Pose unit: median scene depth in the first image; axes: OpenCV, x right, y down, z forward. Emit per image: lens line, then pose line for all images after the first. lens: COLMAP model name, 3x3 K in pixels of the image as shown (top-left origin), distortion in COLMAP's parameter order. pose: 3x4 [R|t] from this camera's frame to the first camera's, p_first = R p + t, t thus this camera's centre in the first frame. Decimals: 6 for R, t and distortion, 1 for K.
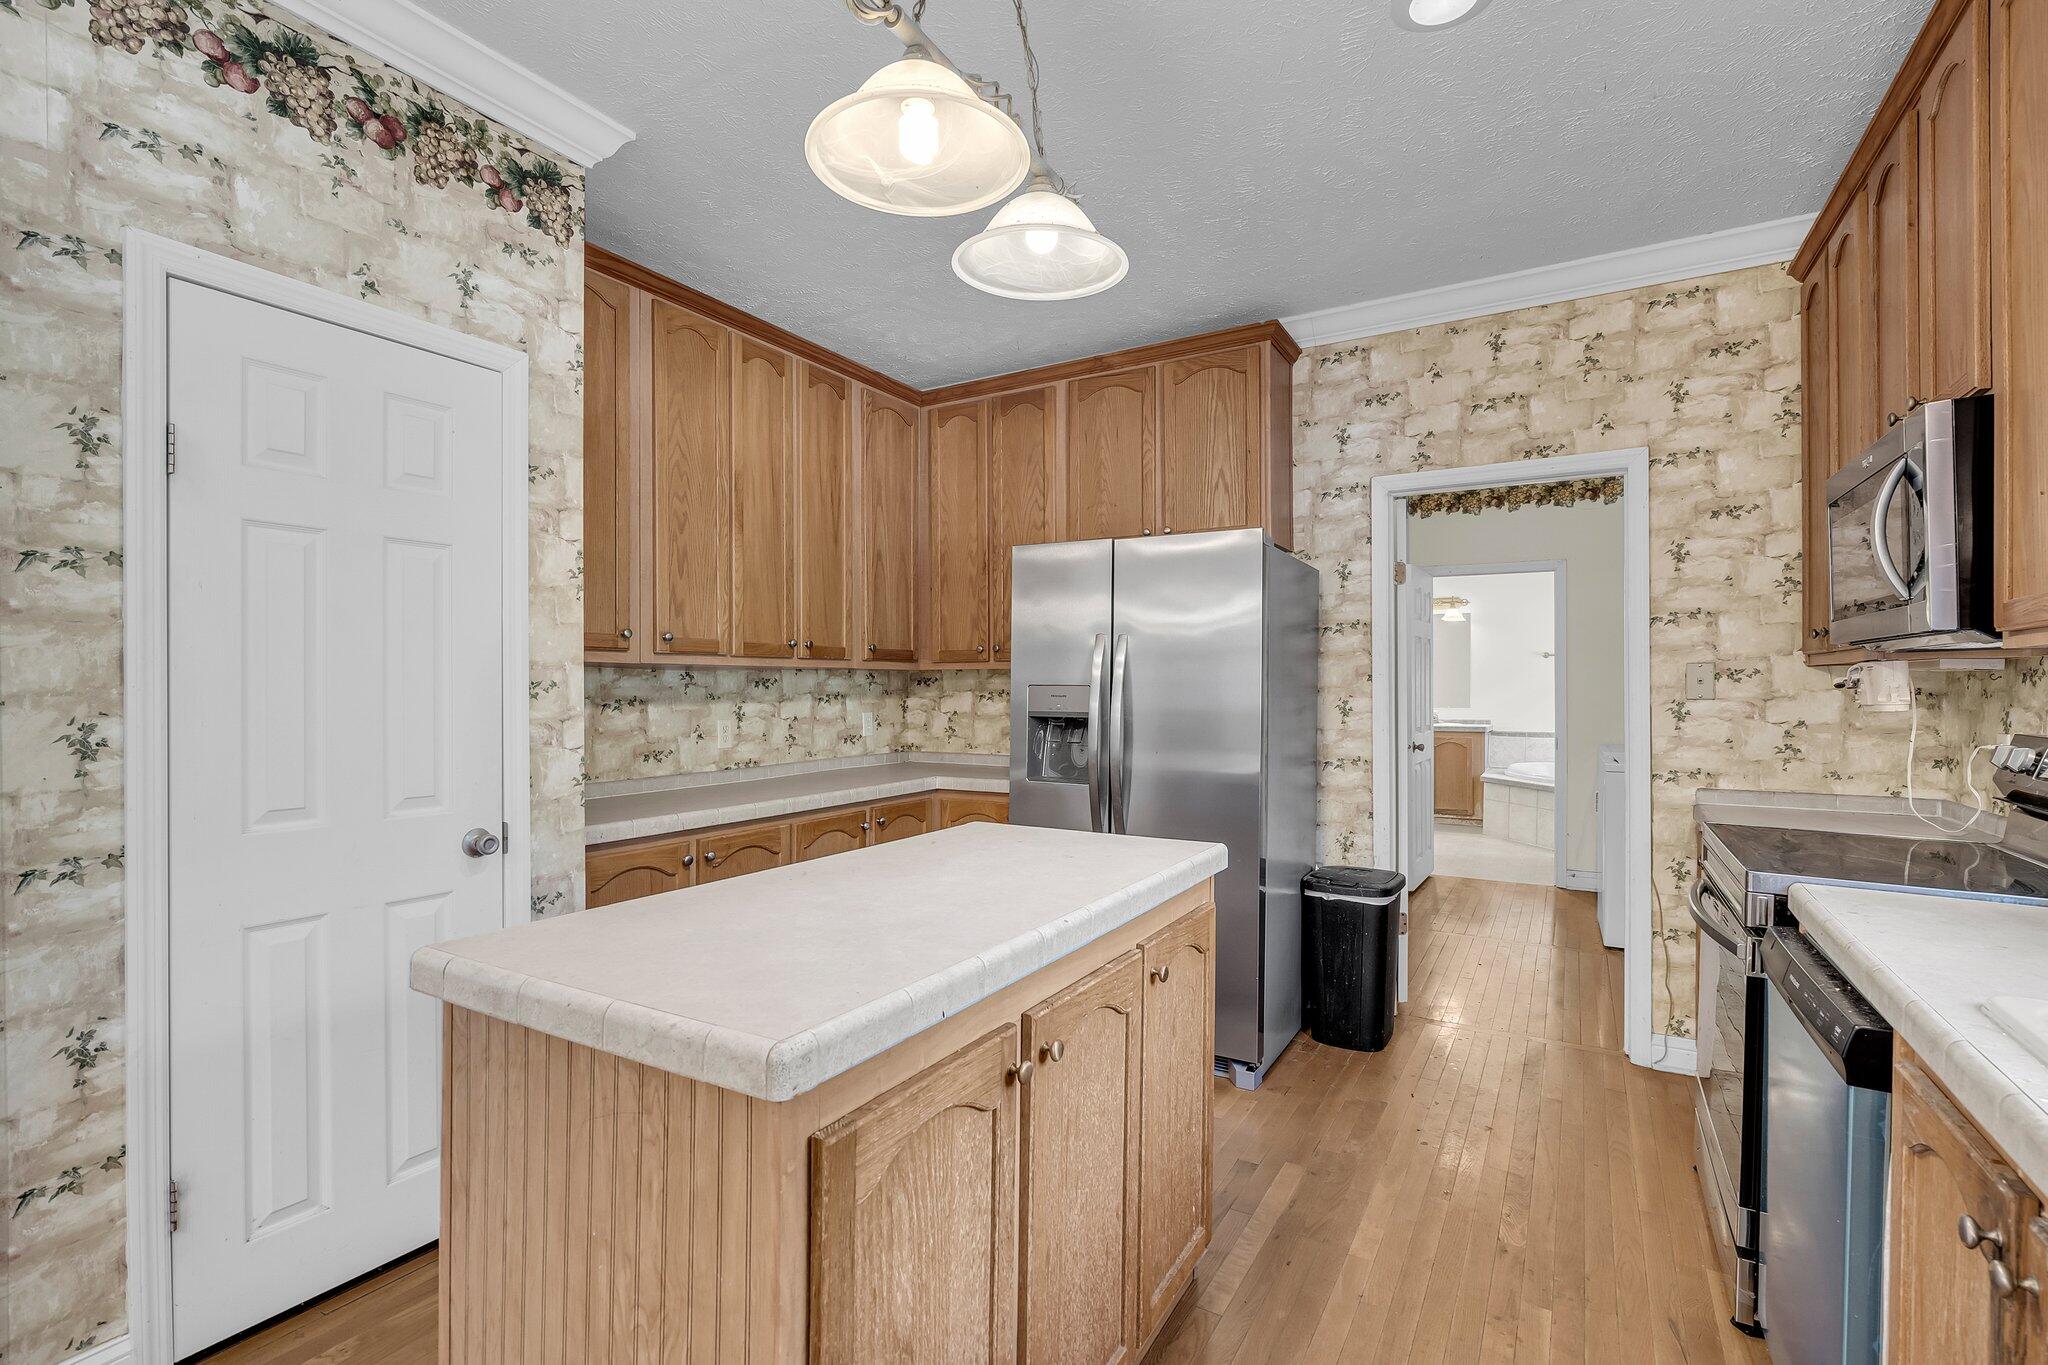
lens RADIAL K [[942.4, 0, 1028.1], [0, 942.4, 684.2], [0, 0, 1]] dist [-0.007389, 0.003114]
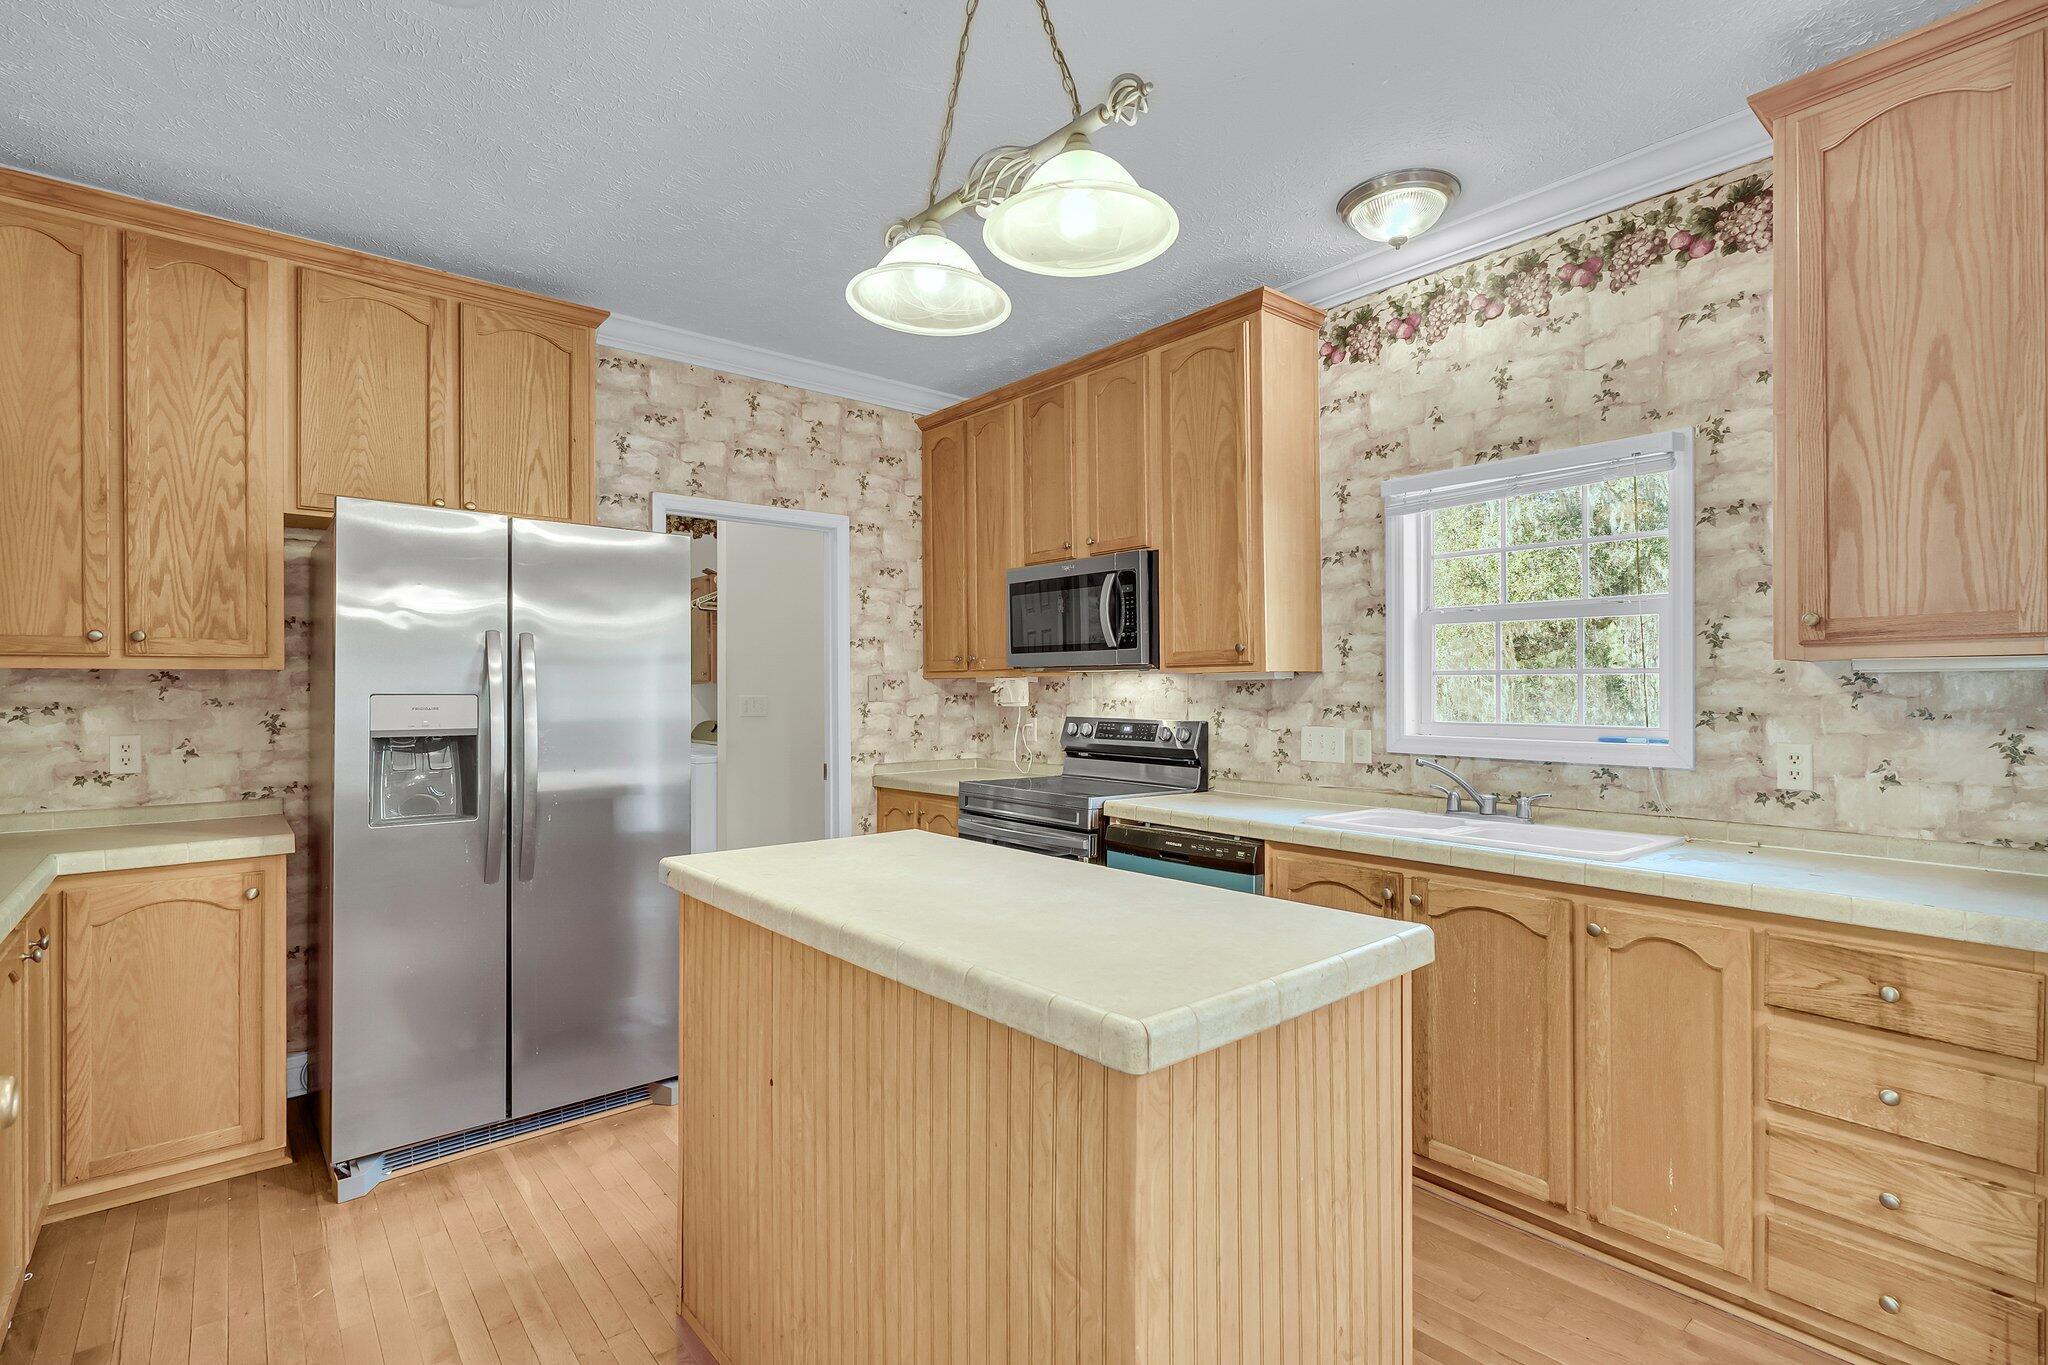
lens RADIAL K [[942.4, 0, 1018.9], [0, 942.4, 685.4], [0, 0, 1]] dist [-0.007389, 0.003114]
pose [[0.334671, 0.002751, 0.942331, -0.534987], [0.003236, 0.999986, -0.004069, -0.001254], [-0.942330, 0.004411, 0.334657, 0.306643]]
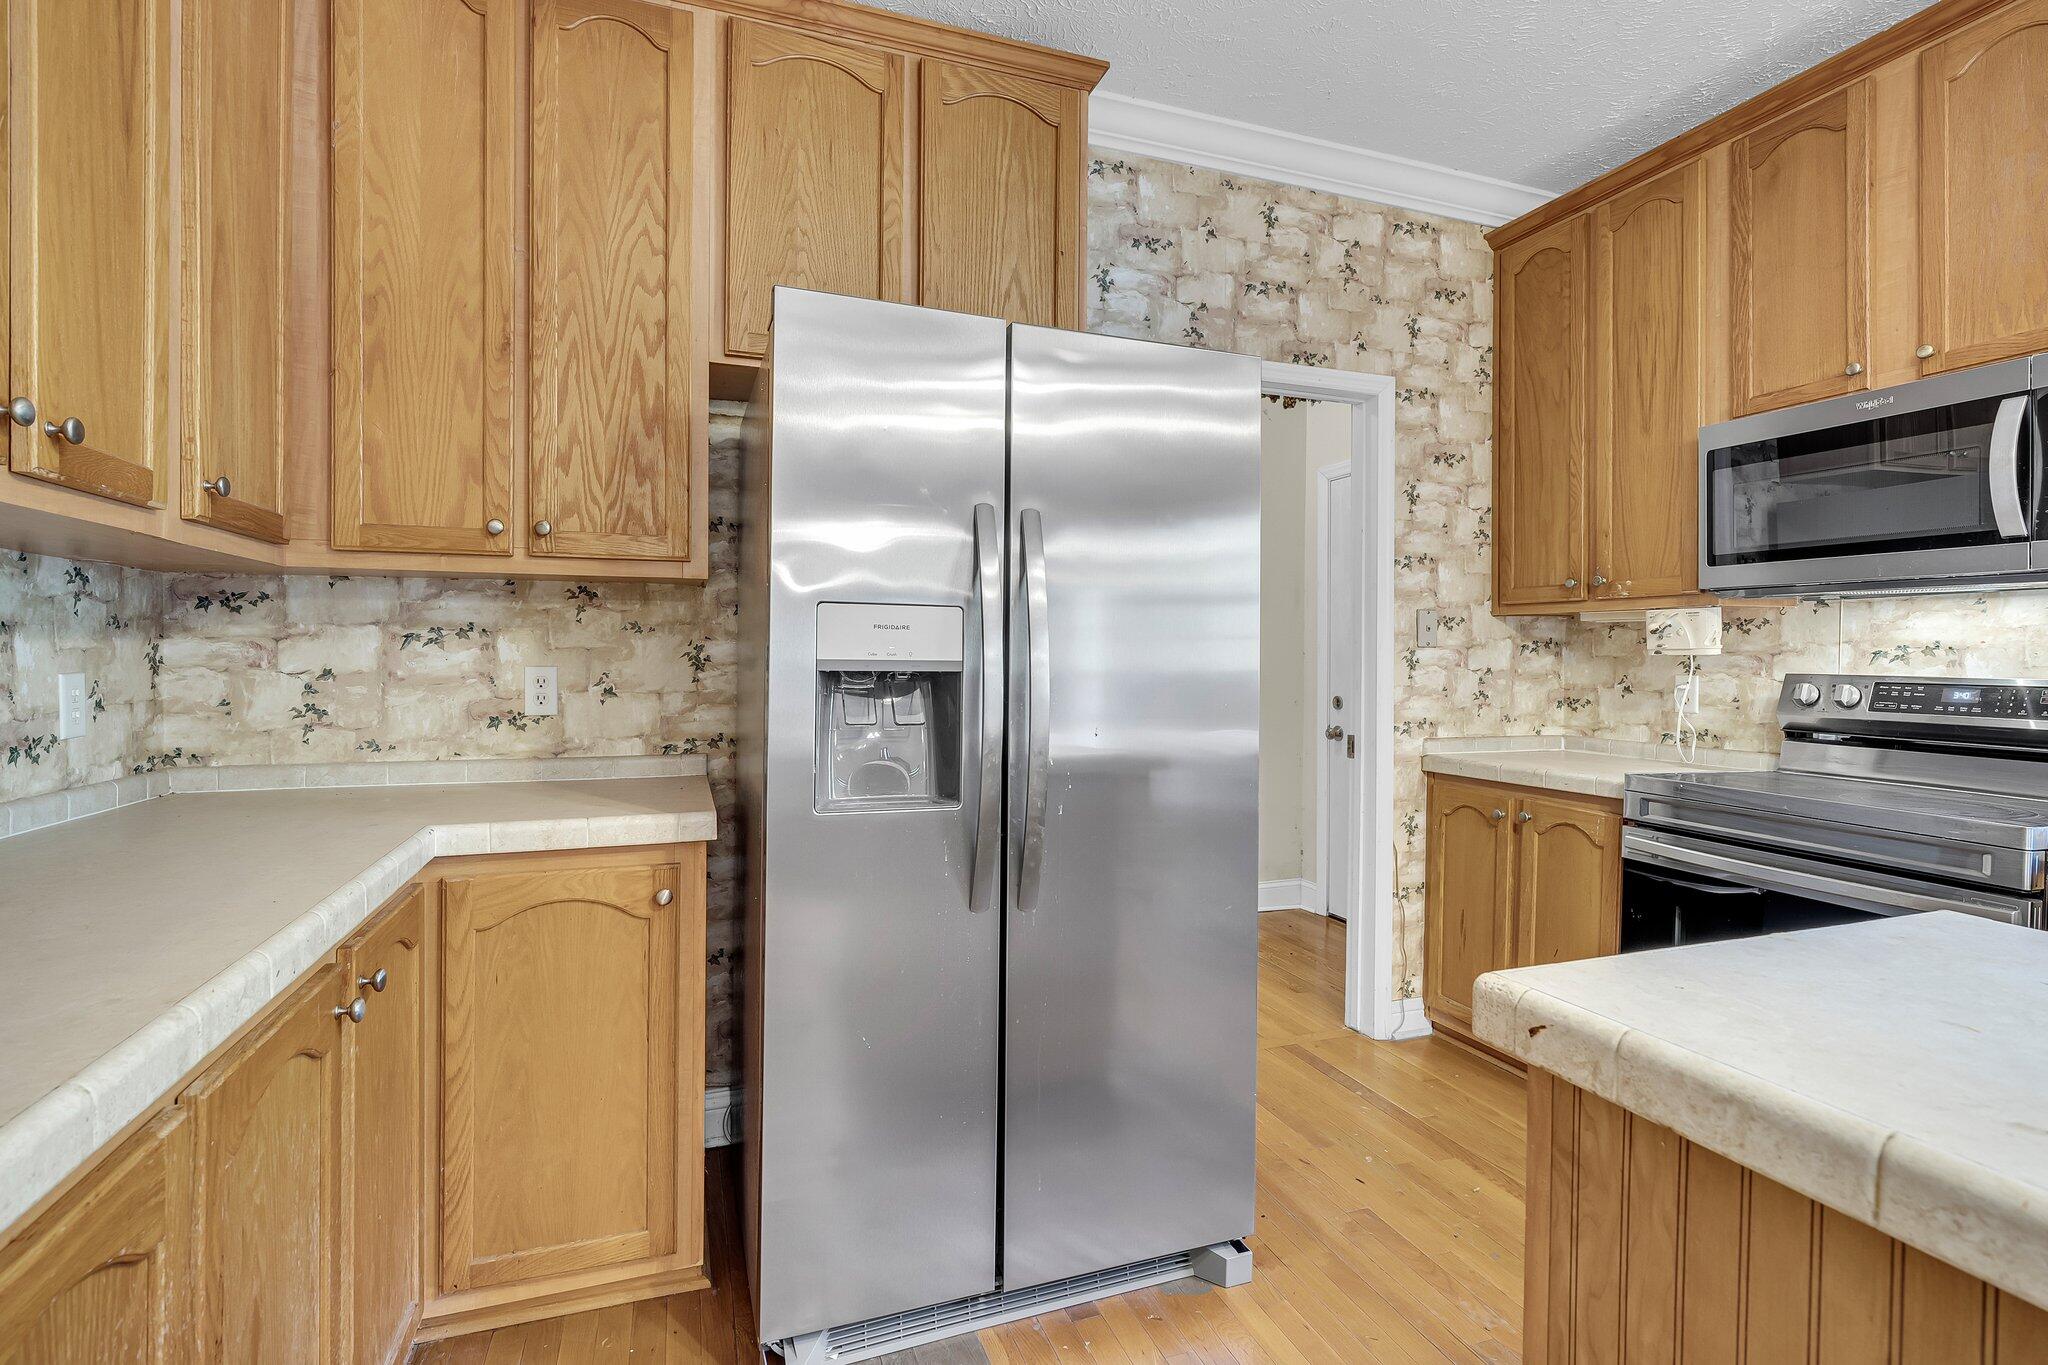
lens RADIAL K [[954.6, 0, 1021.5], [0, 954.6, 657.6], [0, 0, 1]] dist [-0.002866, 0.000644]
pose [[0.642241, 0.004089, 0.766492, -0.301638], [-0.008648, 0.999961, 0.001911, 0.027587], [-0.766454, -0.007856, 0.642251, 0.661334]]
